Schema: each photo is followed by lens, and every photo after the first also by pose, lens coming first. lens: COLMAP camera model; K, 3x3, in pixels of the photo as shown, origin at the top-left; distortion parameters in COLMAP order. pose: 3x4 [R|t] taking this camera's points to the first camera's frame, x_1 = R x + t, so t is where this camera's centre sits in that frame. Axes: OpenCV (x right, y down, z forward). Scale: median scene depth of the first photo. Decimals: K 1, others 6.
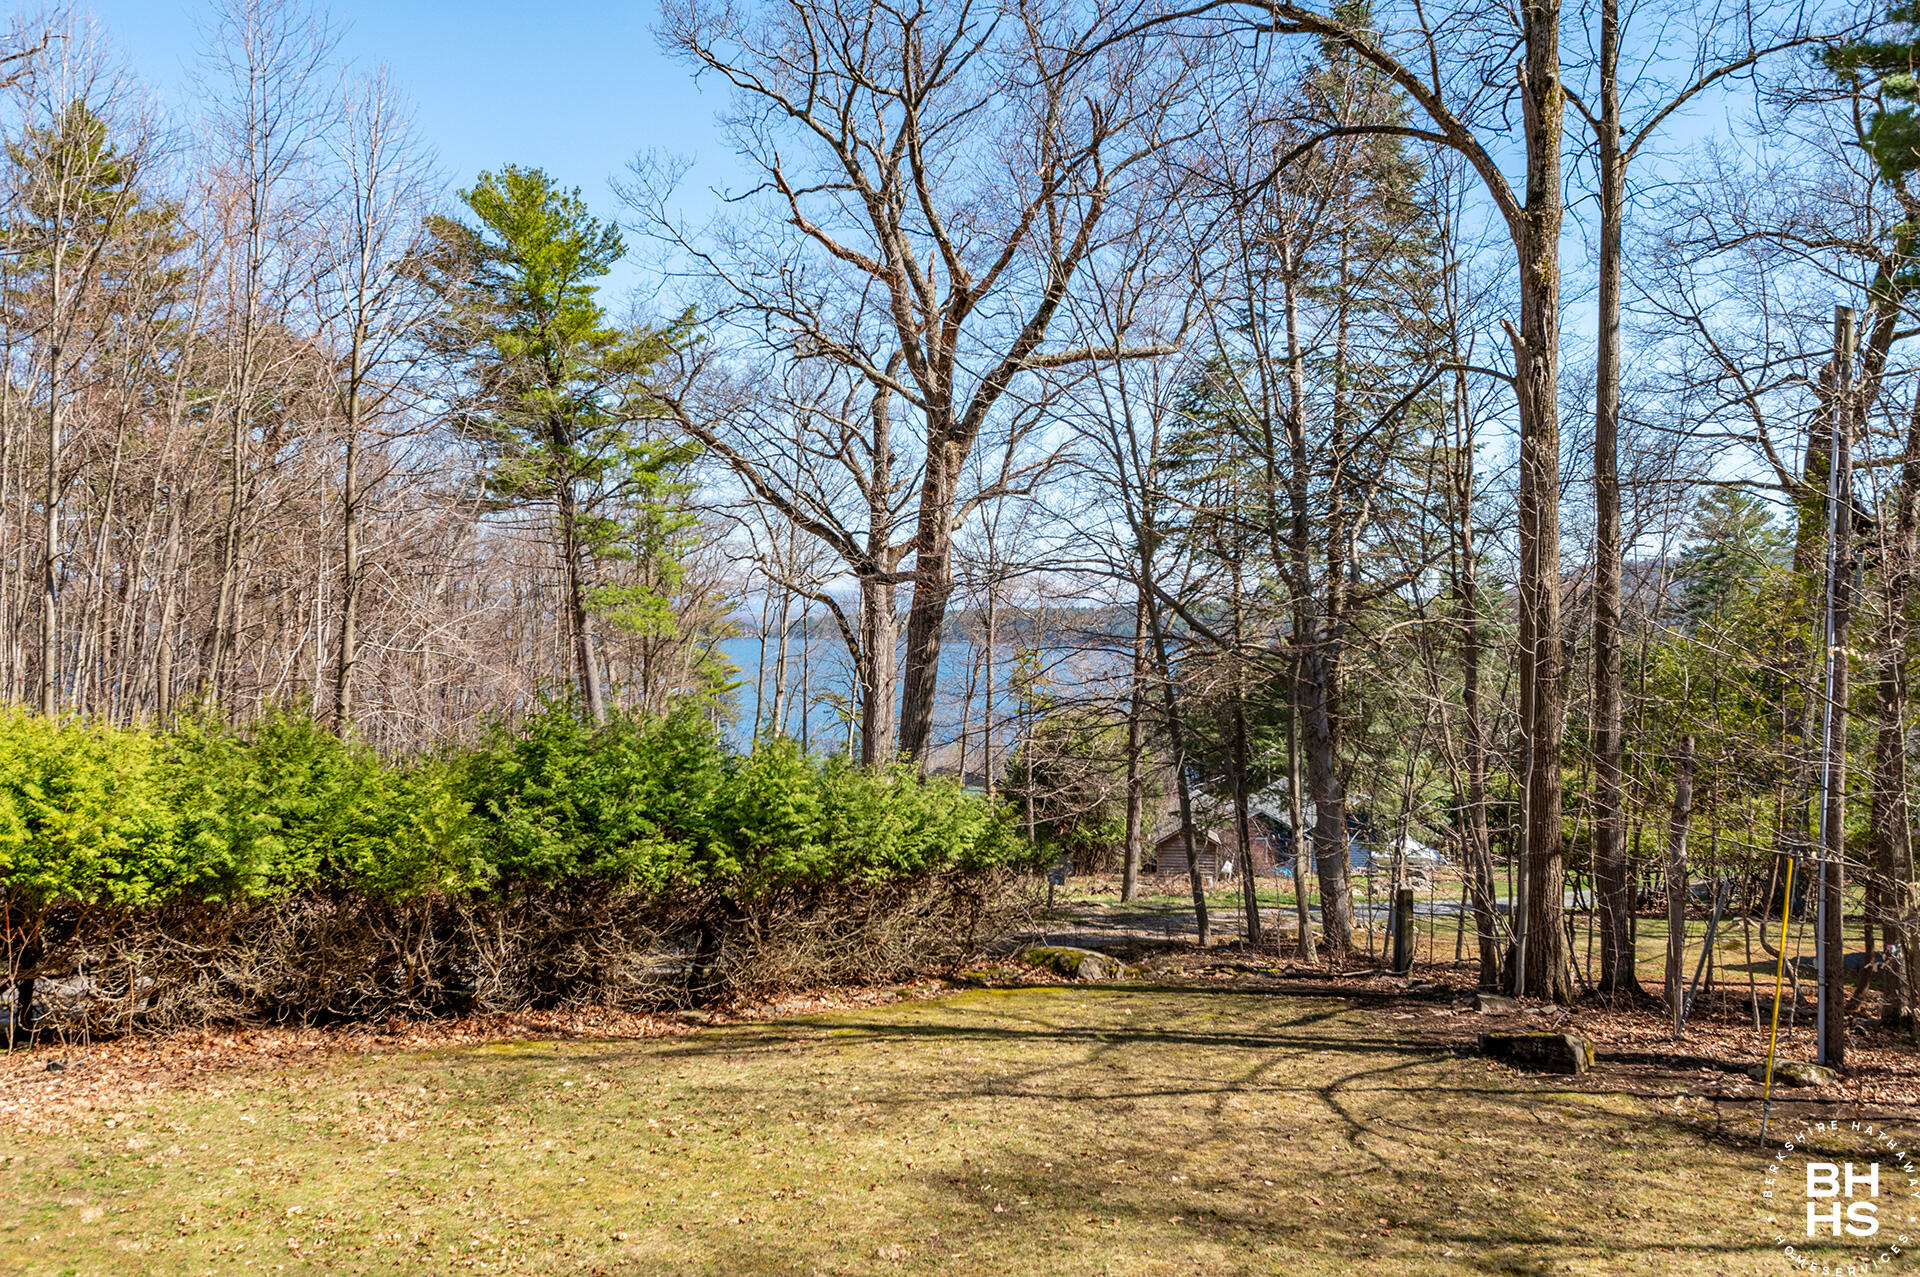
lens RADIAL K [[1663.1, 0, 959.9], [0, 1663.1, 638.9], [0, 0, 1]] dist [-0.007605, 0.024611]
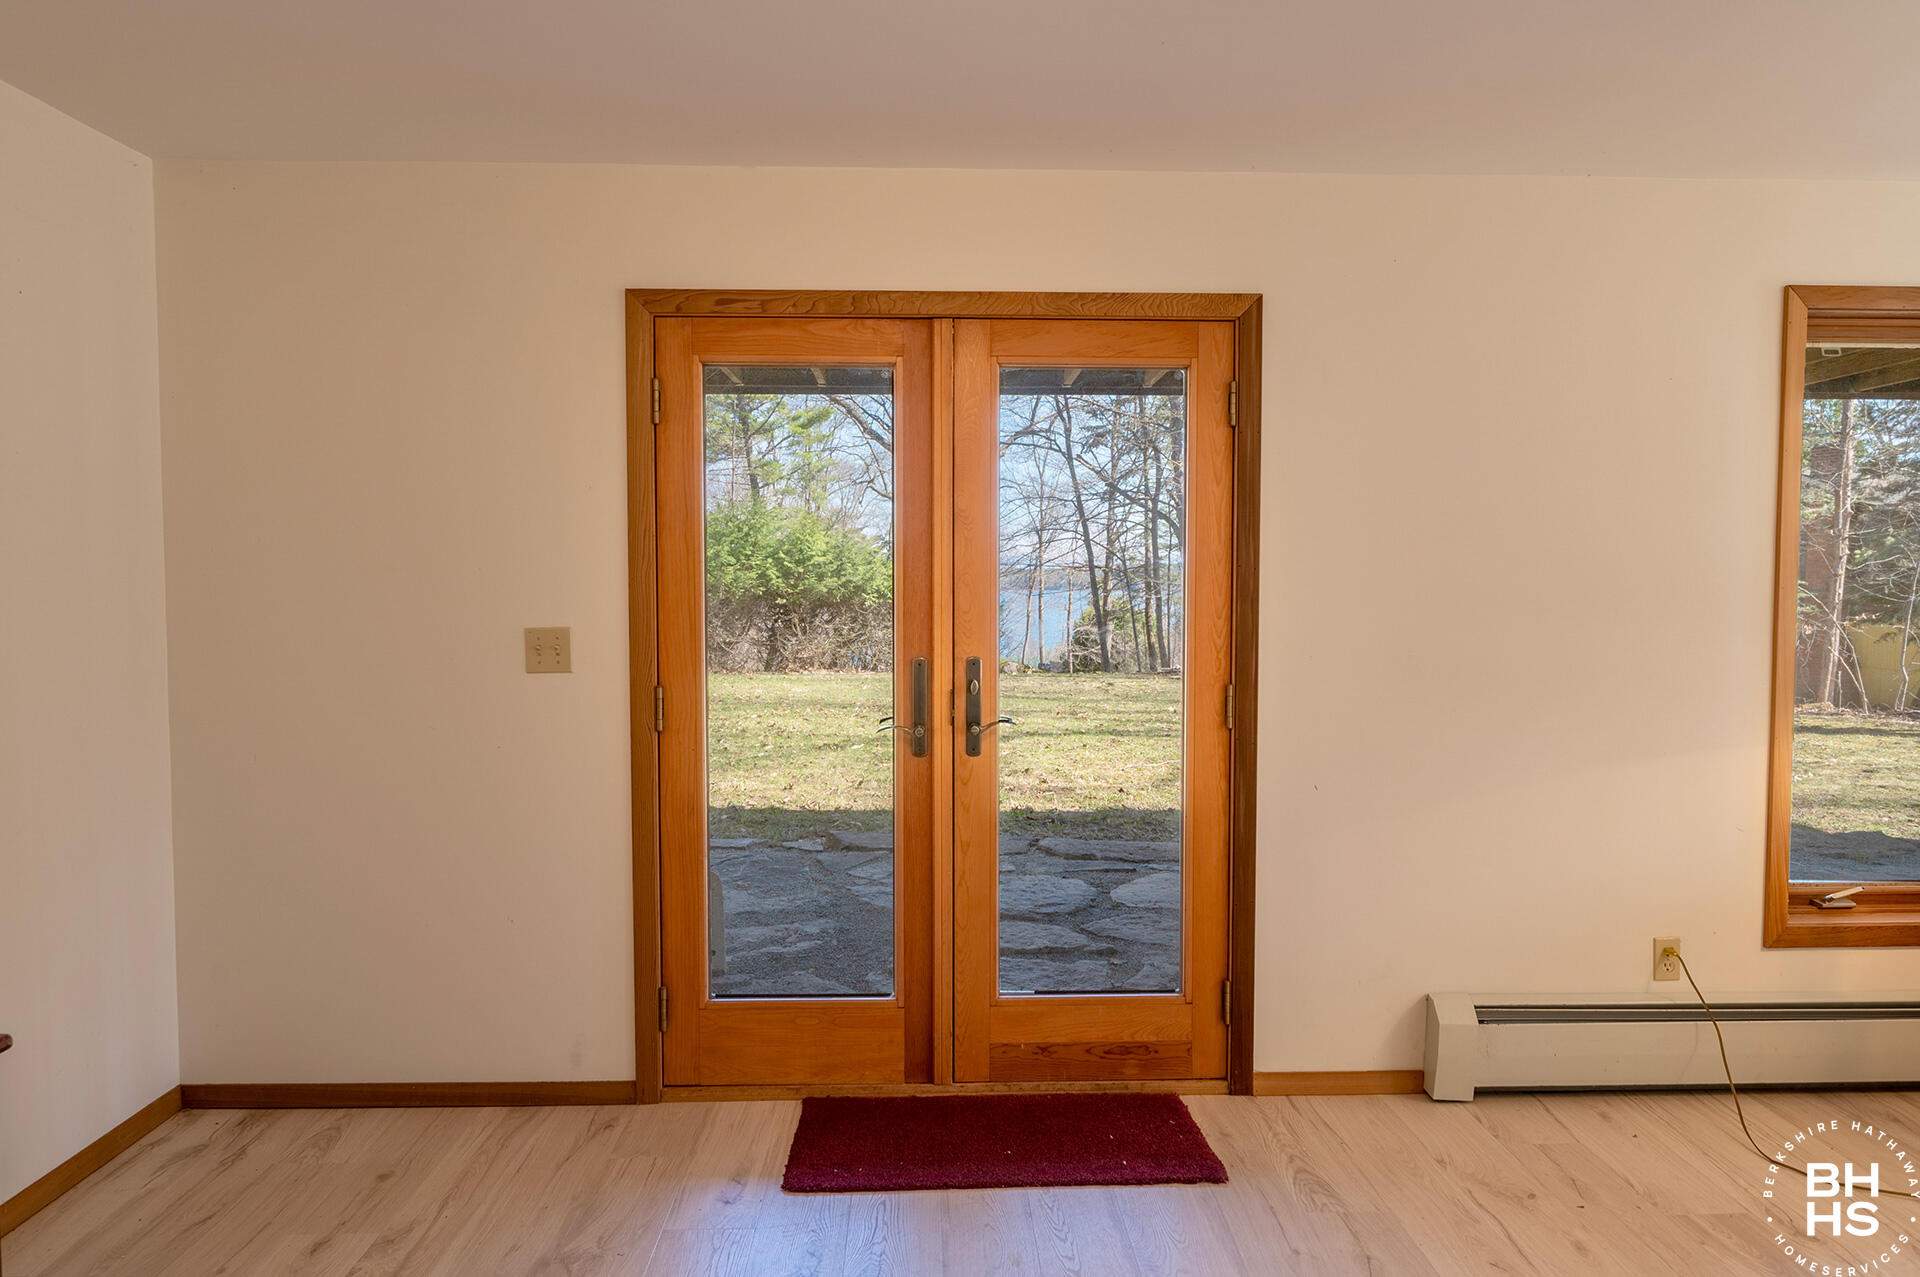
lens RADIAL K [[1224.5, 0, 968.3], [0, 1224.5, 637.4], [0, 0, 1]] dist [0.004036, -0.002870]
pose [[0.996367, -0.006361, -0.084921, 0.171699], [0.009833, 0.999130, 0.040528, 0.142191], [0.084590, -0.041215, 0.995563, -0.280694]]
